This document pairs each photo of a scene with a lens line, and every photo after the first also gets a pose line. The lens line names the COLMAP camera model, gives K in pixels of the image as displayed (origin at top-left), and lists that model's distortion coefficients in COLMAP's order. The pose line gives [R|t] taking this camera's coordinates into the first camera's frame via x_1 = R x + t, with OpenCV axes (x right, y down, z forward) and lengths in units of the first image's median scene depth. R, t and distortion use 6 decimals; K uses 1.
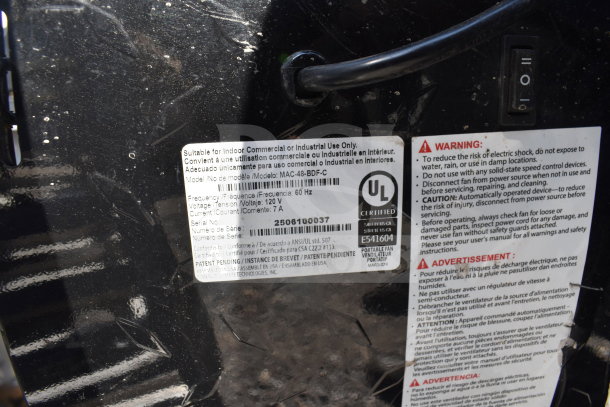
lens RADIAL K [[455.4, 0, 305.0], [0, 455.4, 203.5], [0, 0, 1]] dist [-0.000045, -0.061793]
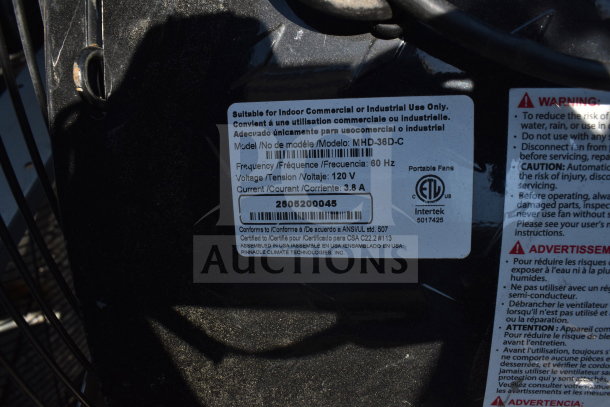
lens RADIAL K [[455.4, 0, 305.0], [0, 455.4, 203.5], [0, 0, 1]] dist [-0.000045, -0.061793]
pose [[0.983483, 0.057381, -0.171662, 0.013023], [-0.038138, 0.992820, 0.113372, -0.033988], [0.176935, -0.104953, 0.978611, 0.137771]]
